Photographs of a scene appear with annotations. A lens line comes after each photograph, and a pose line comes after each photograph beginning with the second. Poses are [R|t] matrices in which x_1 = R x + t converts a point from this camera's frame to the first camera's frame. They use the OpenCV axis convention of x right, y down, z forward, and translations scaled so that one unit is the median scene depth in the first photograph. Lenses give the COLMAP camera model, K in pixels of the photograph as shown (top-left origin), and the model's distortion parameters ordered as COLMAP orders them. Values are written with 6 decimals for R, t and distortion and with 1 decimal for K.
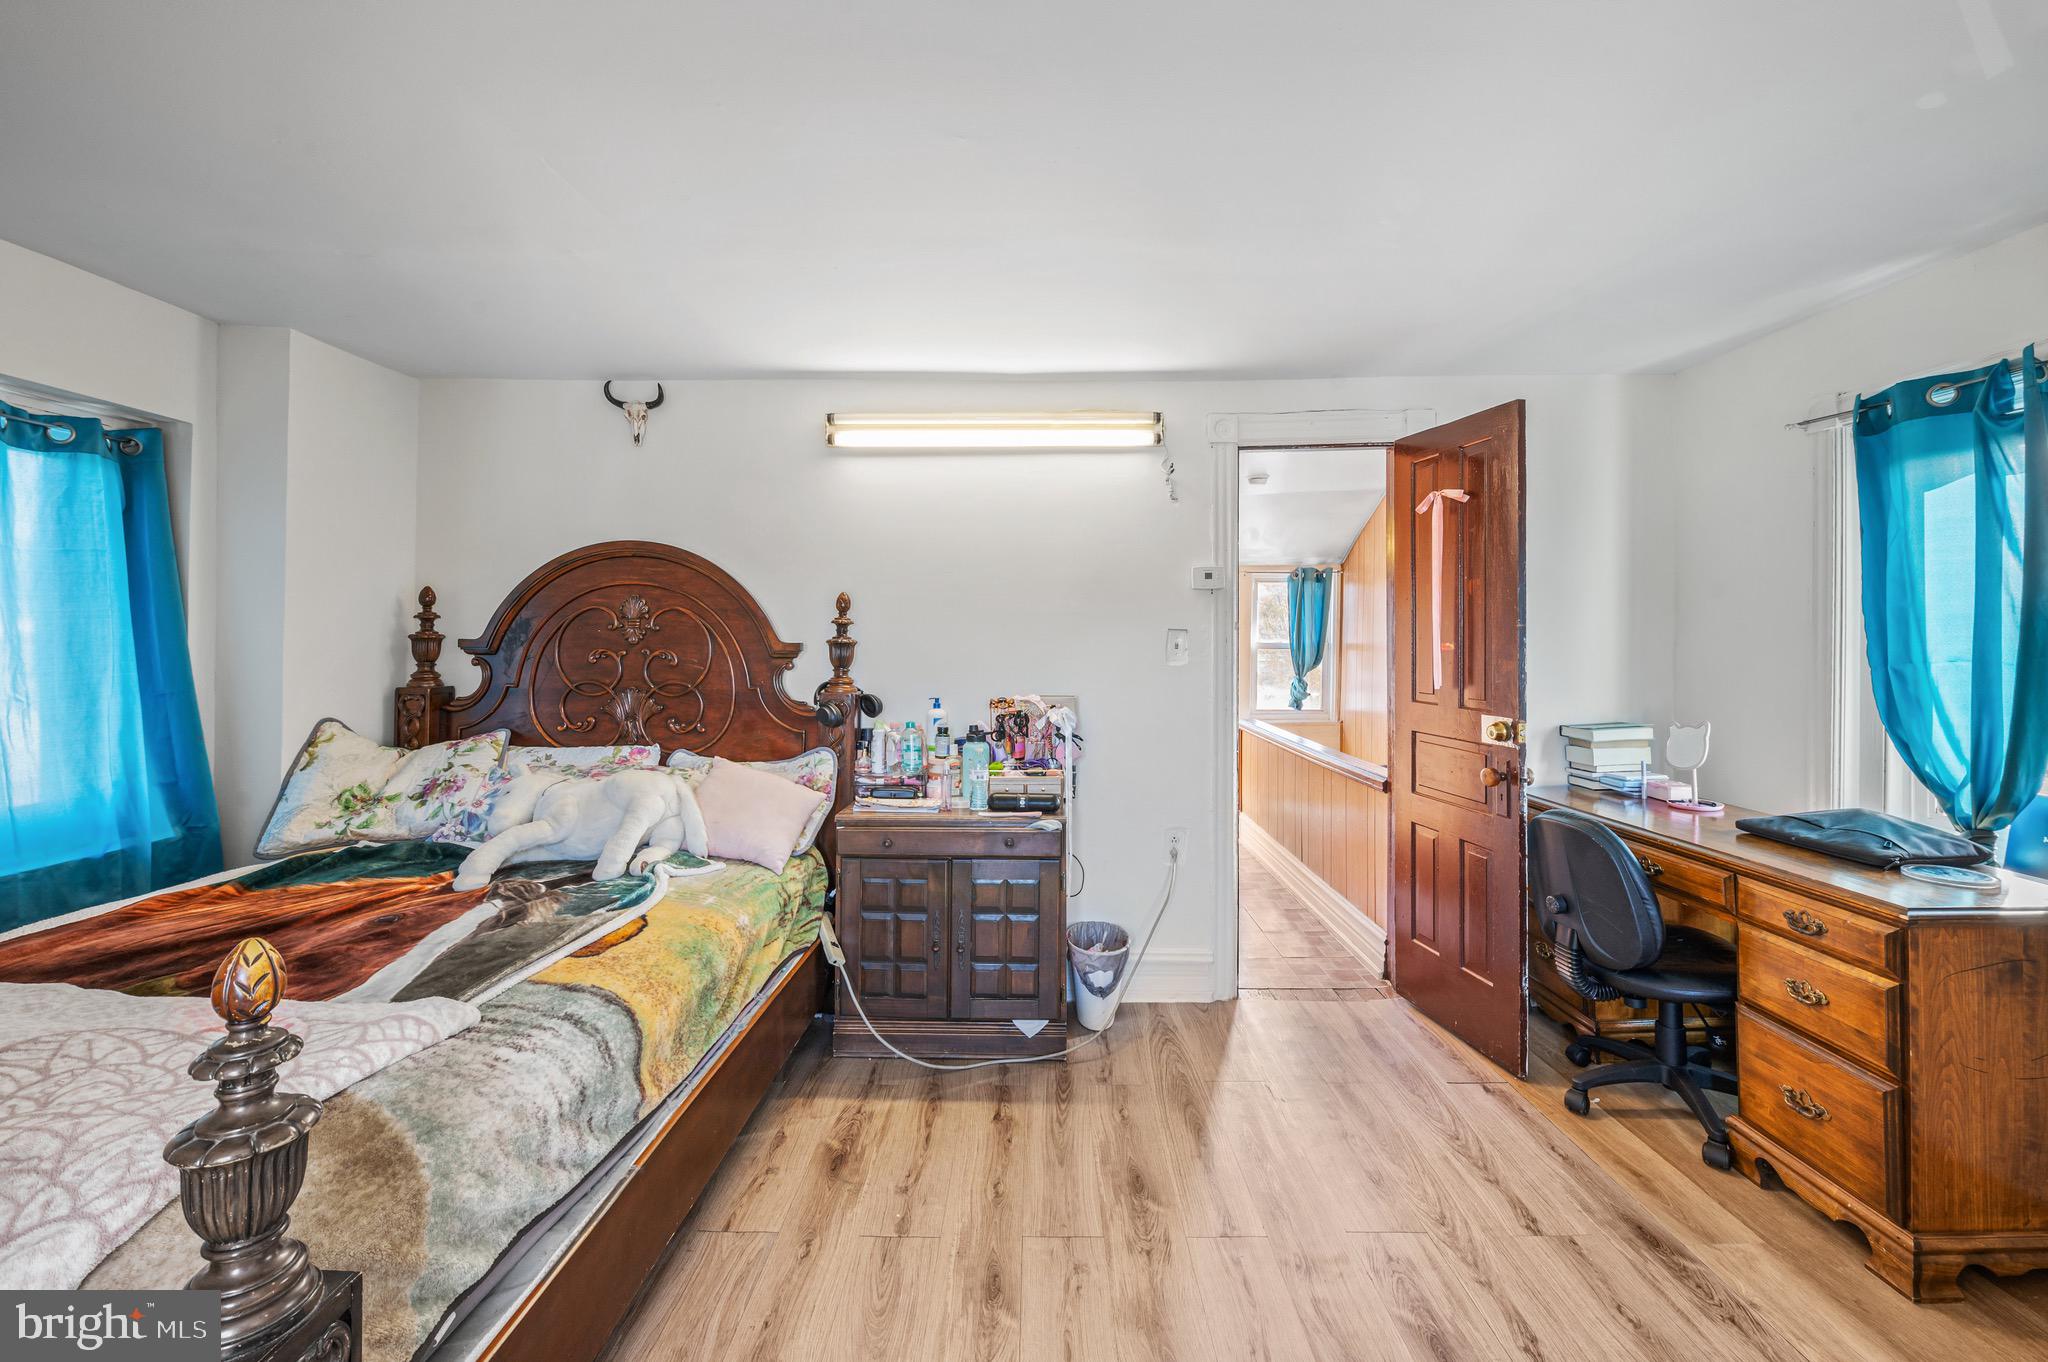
lens RADIAL K [[816.1, 0, 1030.4], [0, 816.1, 637.3], [0, 0, 1]] dist [-0.006140, -0.001236]
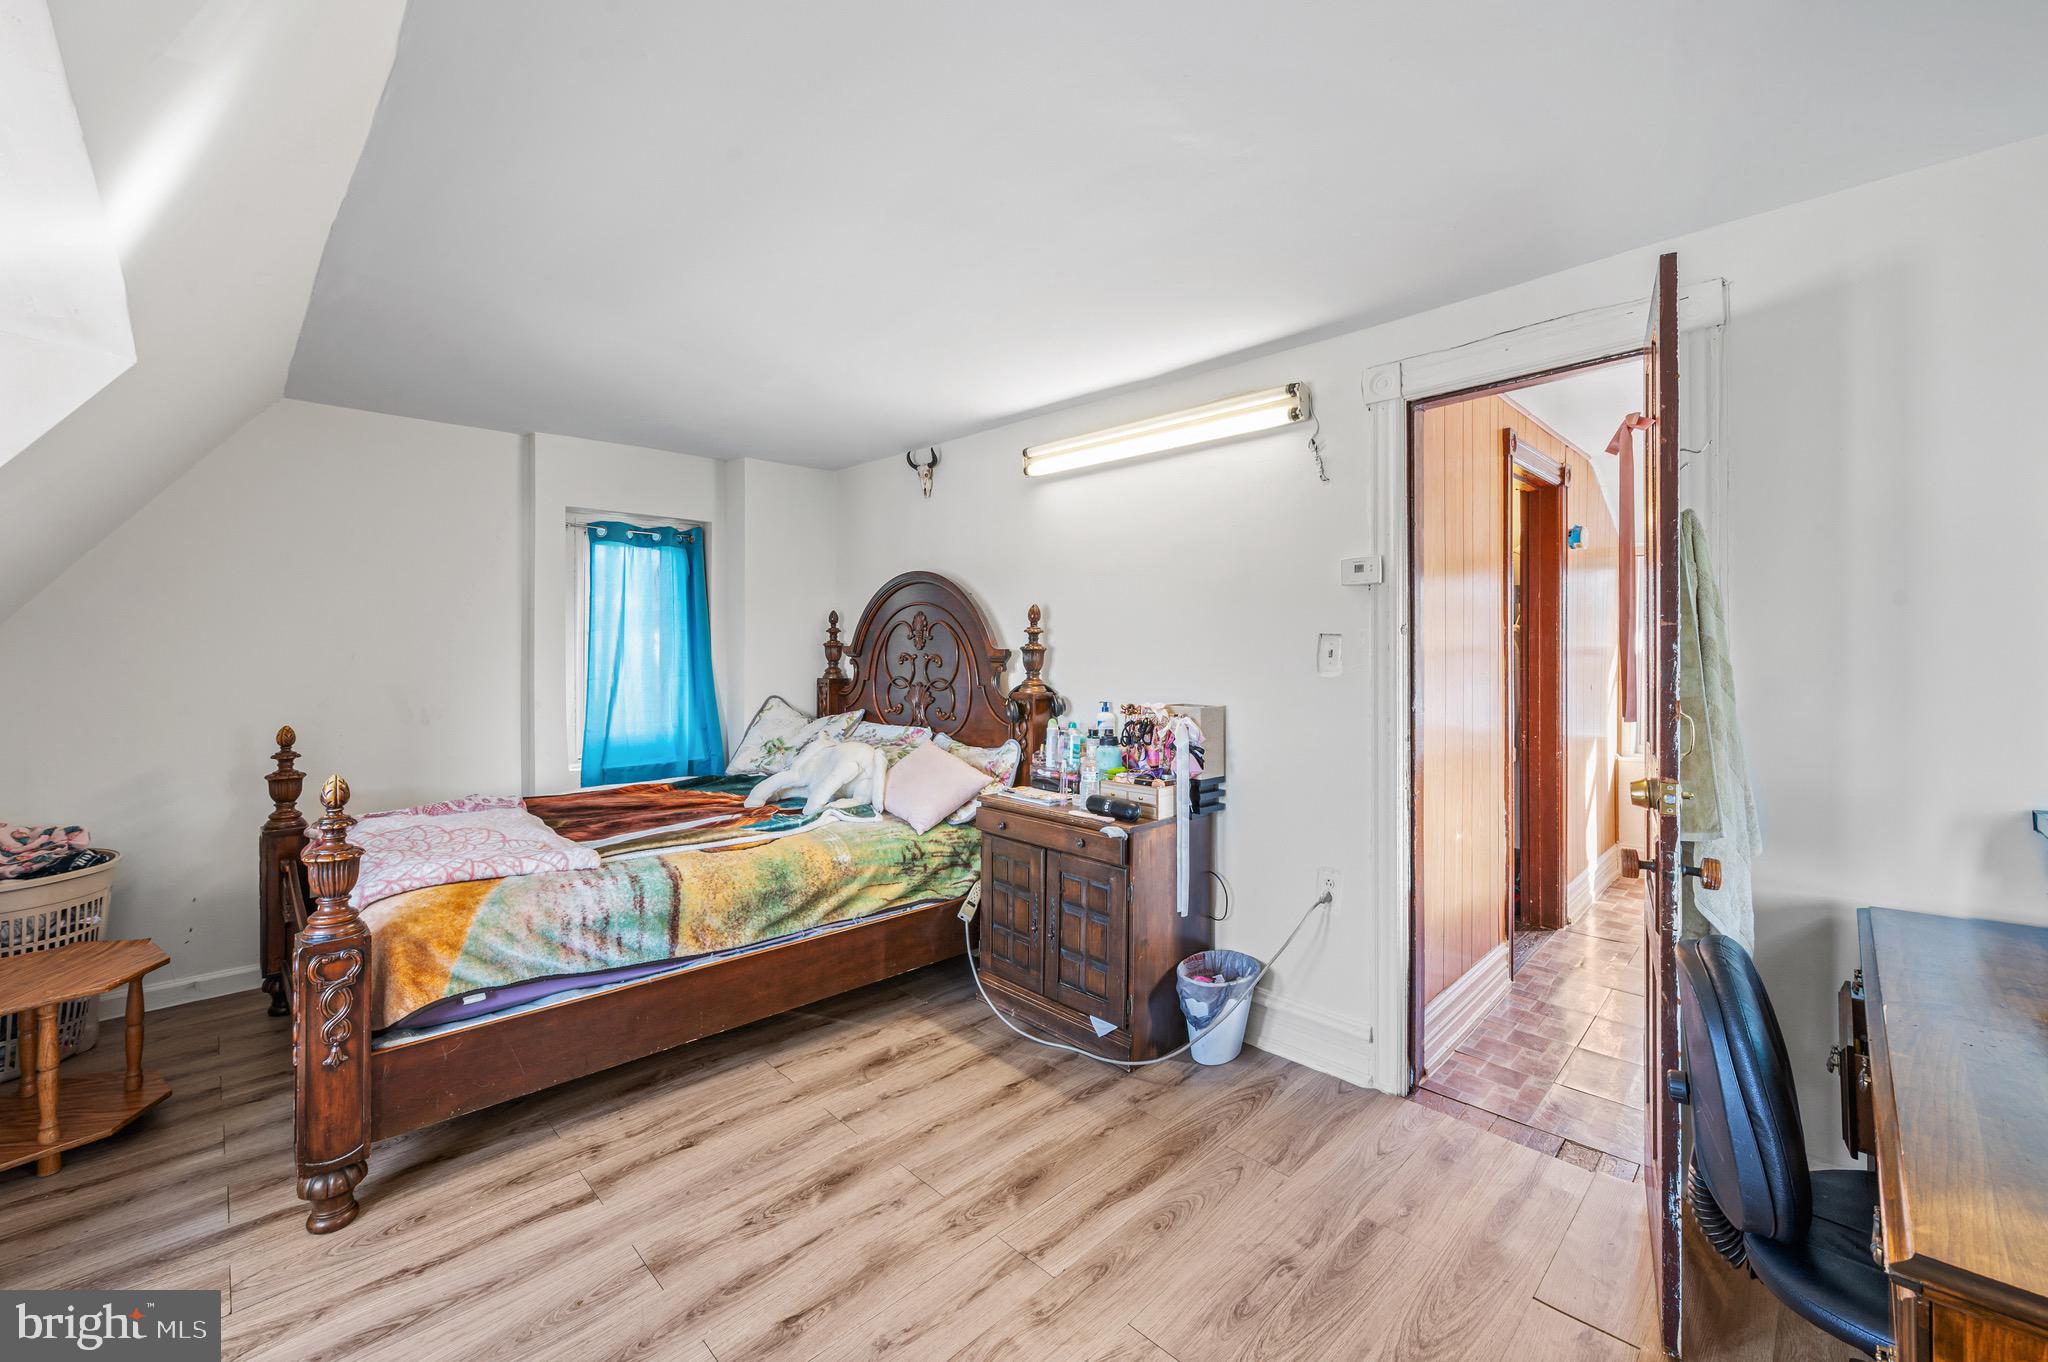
lens RADIAL K [[816.1, 0, 1039.5], [0, 816.1, 653.1], [0, 0, 1]] dist [-0.006140, -0.001236]
pose [[0.718592, 0.005422, -0.695411, 0.584371], [0.002894, 0.999938, 0.010786, -0.000040], [0.695426, -0.009763, 0.718531, 0.197180]]
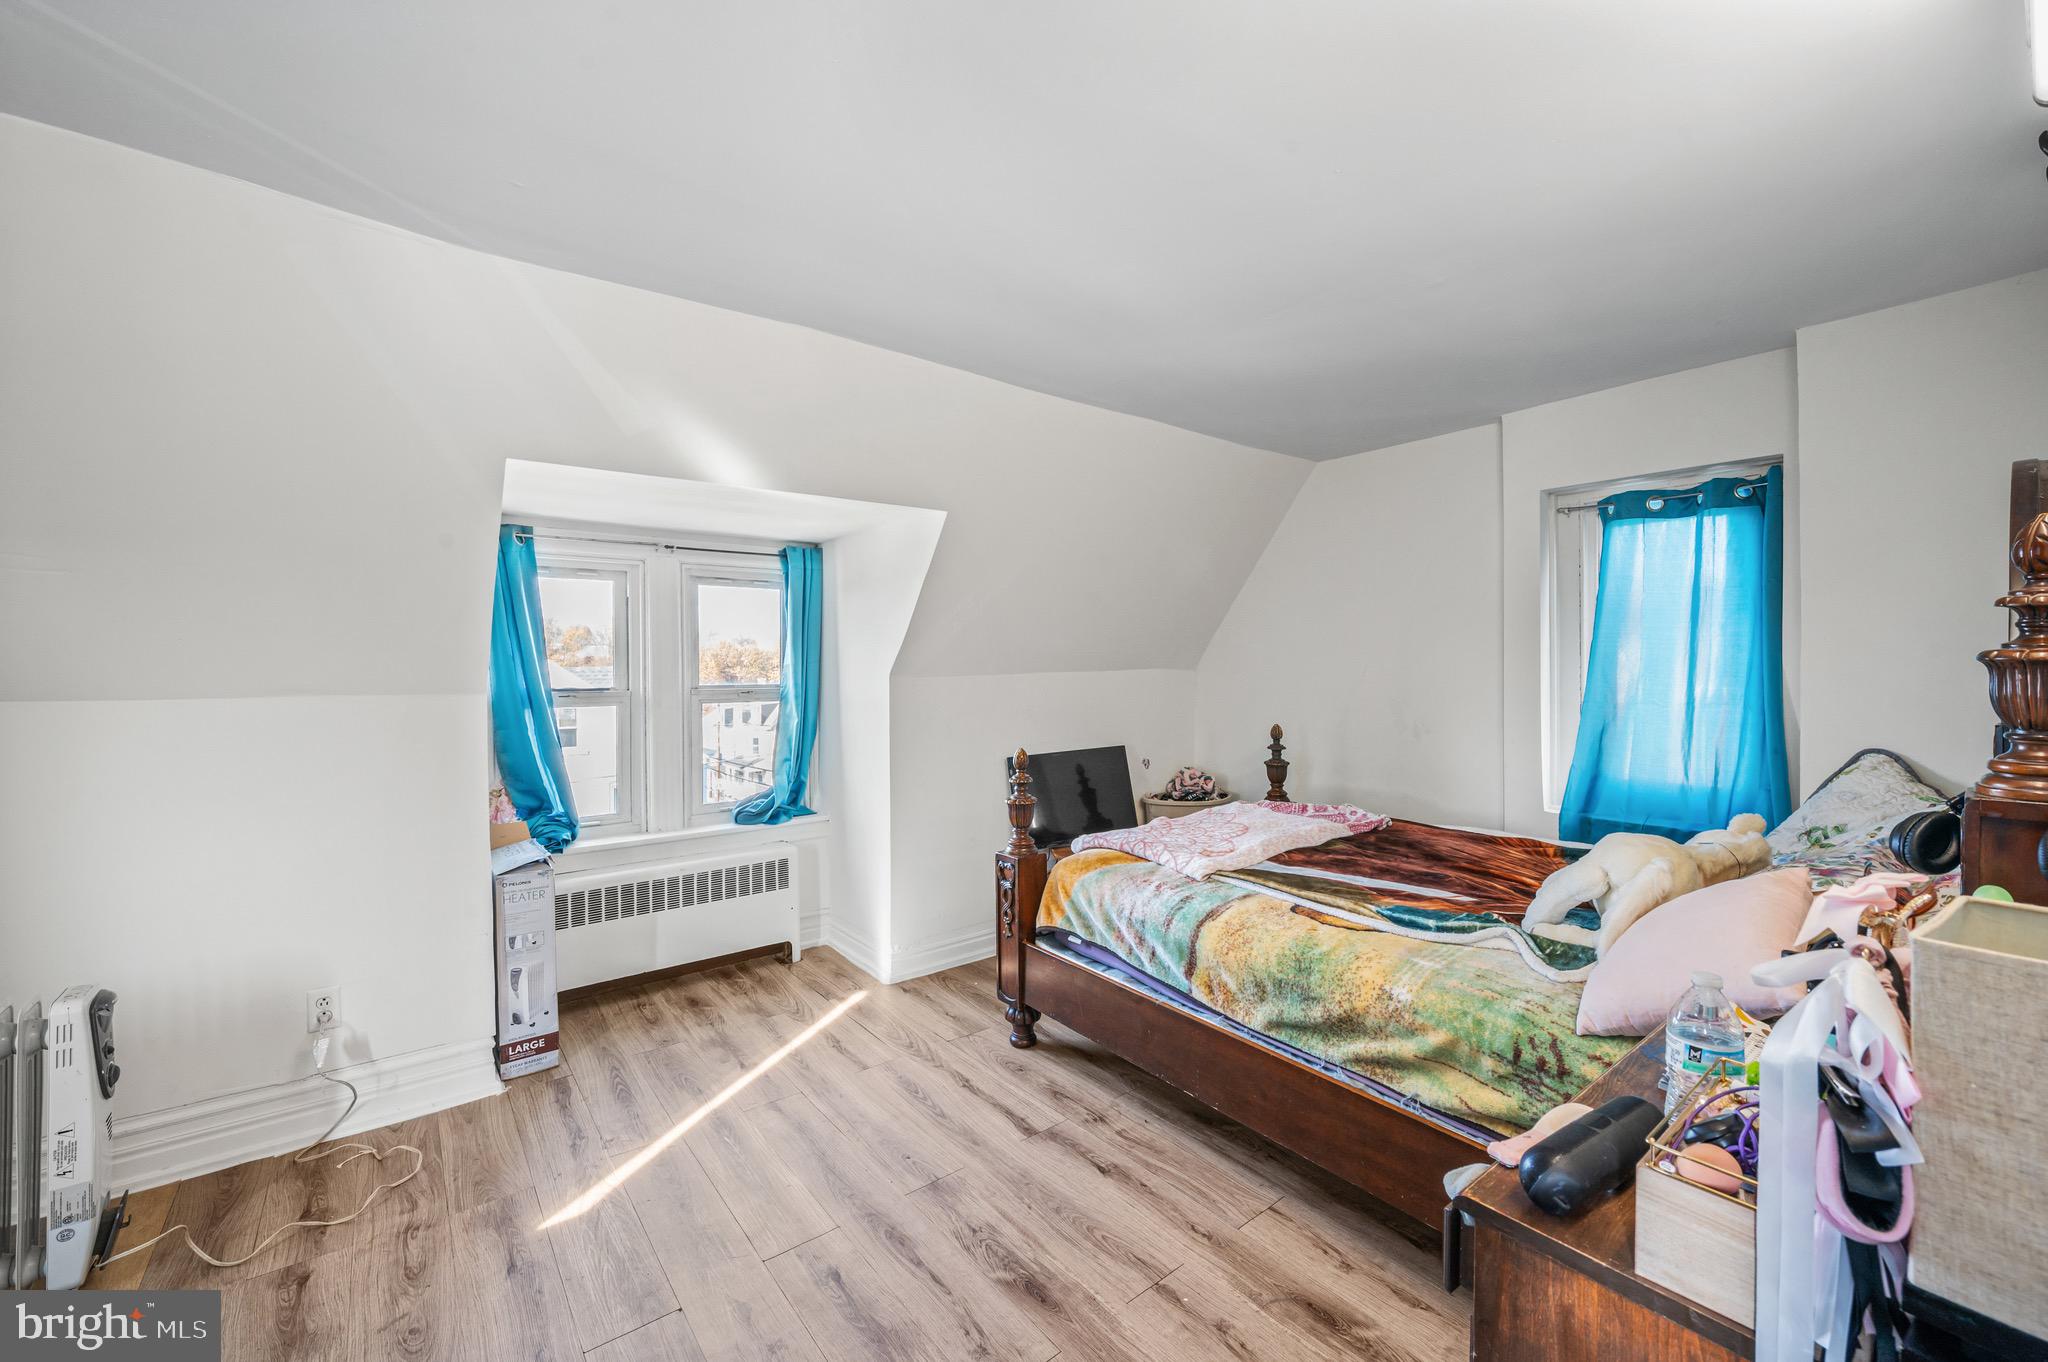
lens RADIAL K [[816.1, 0, 1015.8], [0, 816.1, 676.8], [0, 0, 1]] dist [-0.006140, -0.001236]
pose [[-0.782462, 0.012247, -0.622578, 0.348143], [0.008945, 0.999924, 0.008428, 0.008040], [0.622634, 0.001026, -0.782513, 1.029752]]
